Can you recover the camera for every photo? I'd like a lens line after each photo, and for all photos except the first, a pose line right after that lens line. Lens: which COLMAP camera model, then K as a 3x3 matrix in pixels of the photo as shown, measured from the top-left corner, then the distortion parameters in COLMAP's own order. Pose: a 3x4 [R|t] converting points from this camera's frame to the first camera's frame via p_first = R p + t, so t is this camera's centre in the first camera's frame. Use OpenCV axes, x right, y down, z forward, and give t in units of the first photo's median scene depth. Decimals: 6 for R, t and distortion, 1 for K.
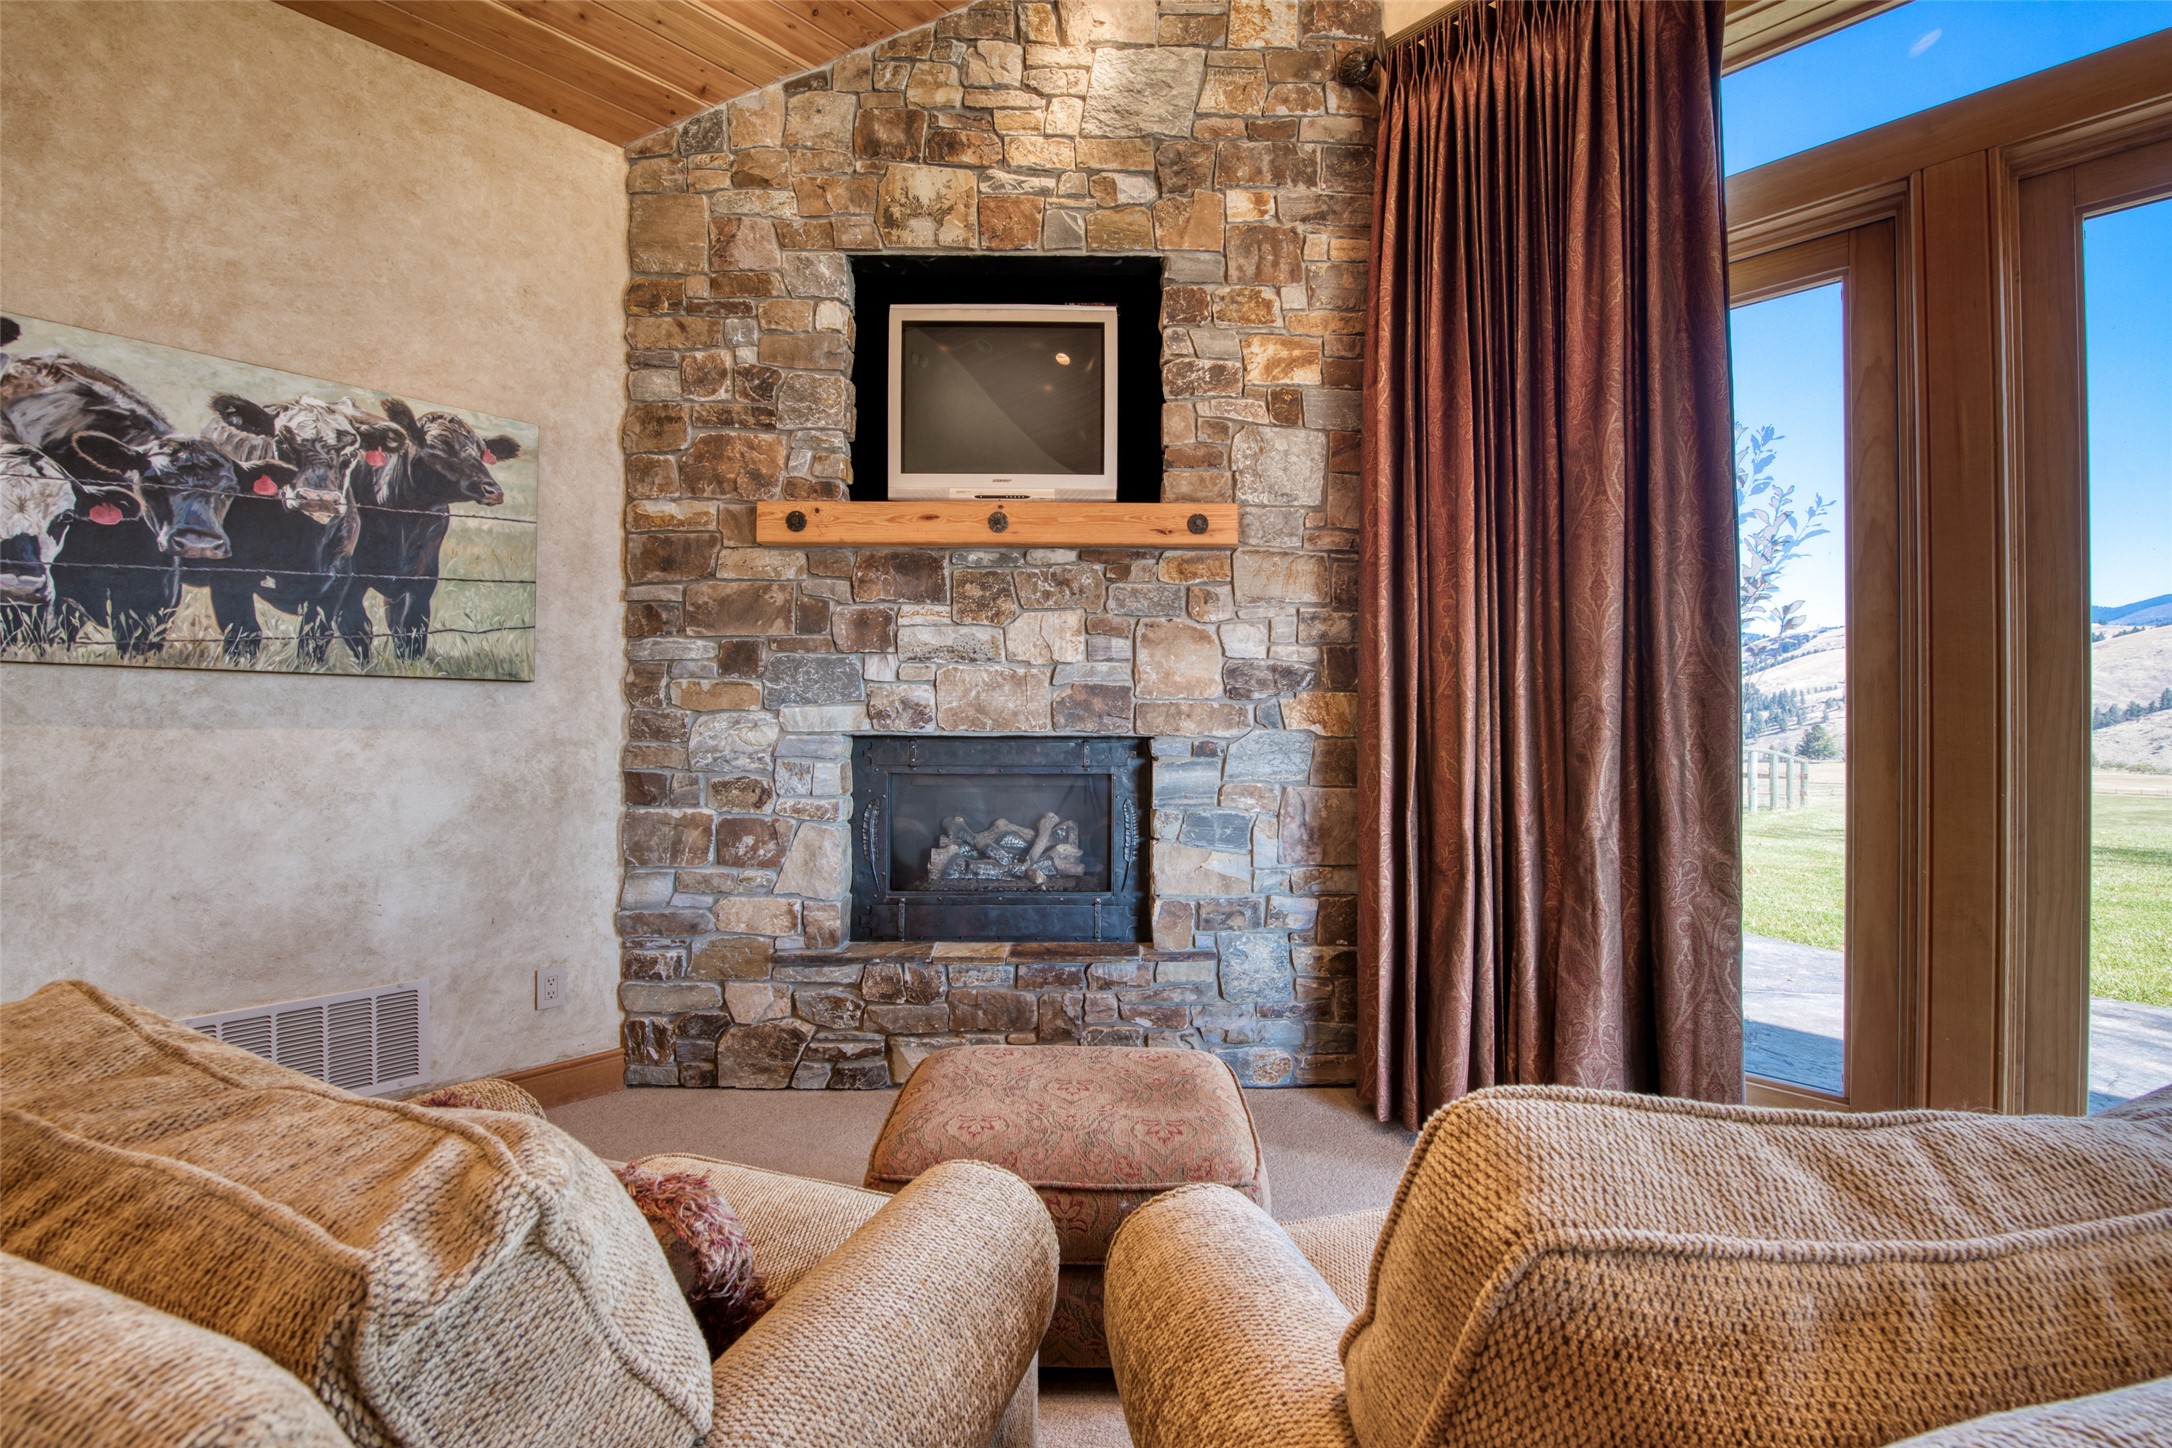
lens RADIAL K [[908.8, 0, 1106.4], [0, 908.8, 716.5], [0, 0, 1]] dist [-0.016033, -0.001127]
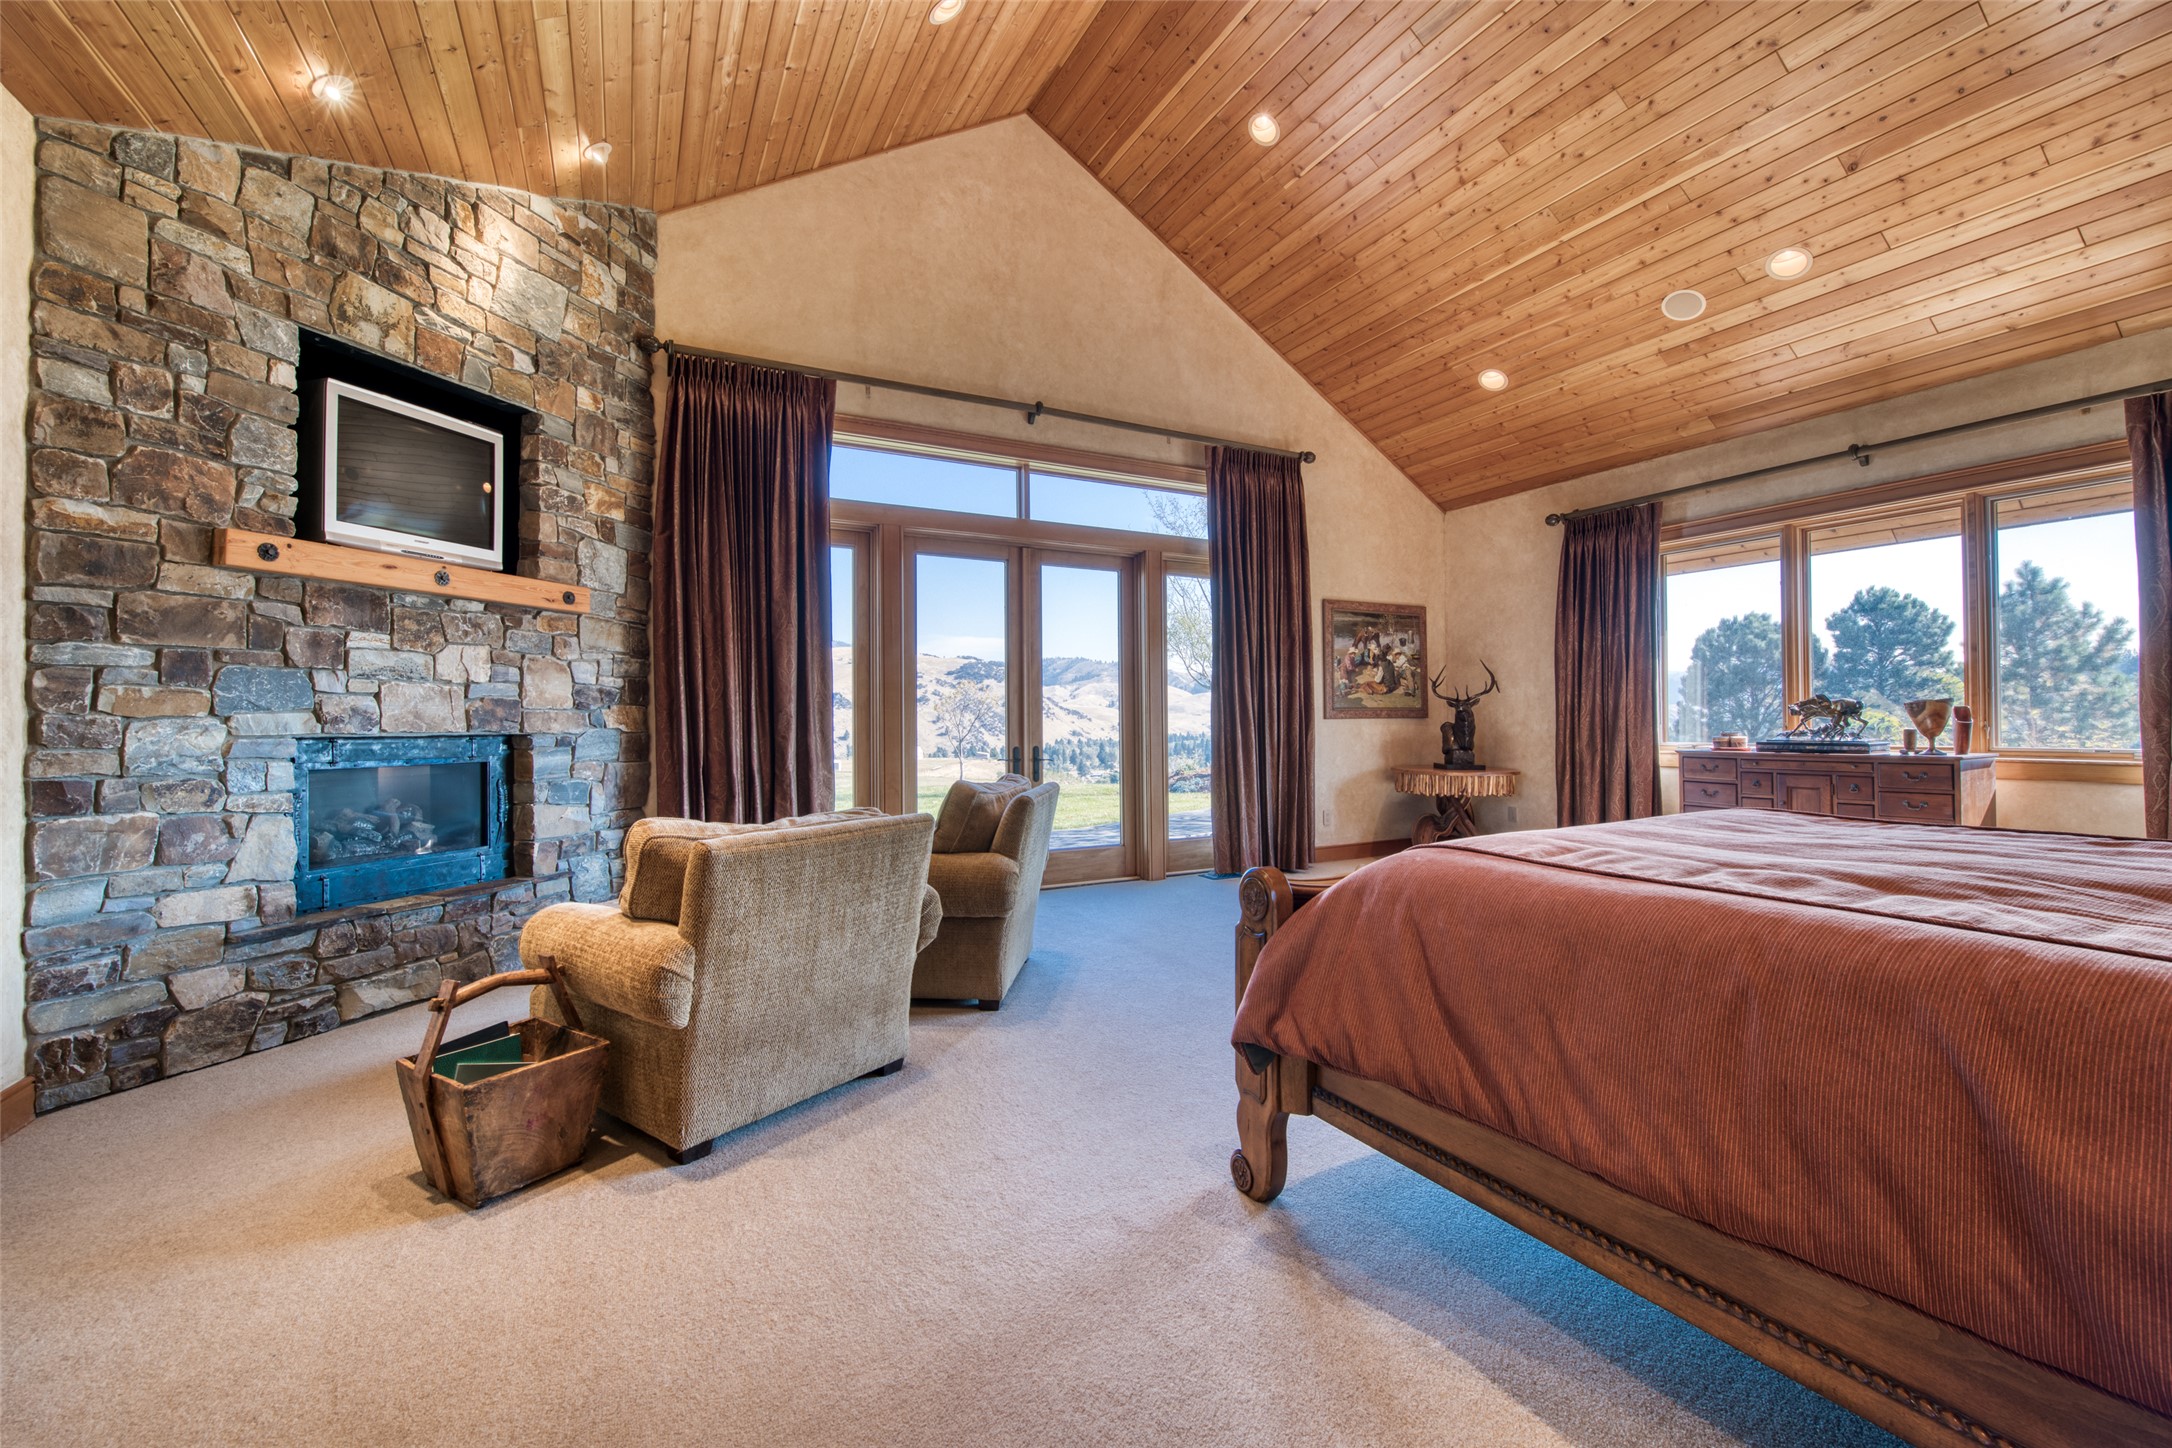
lens RADIAL K [[908.8, 0, 1121.1], [0, 908.8, 717.4], [0, 0, 1]] dist [-0.016033, -0.001127]
pose [[0.280461, -0.001478, 0.959864, -1.103710], [-0.000549, 0.999998, 0.001700, -0.008425], [-0.959865, -0.001004, 0.280460, -0.347457]]
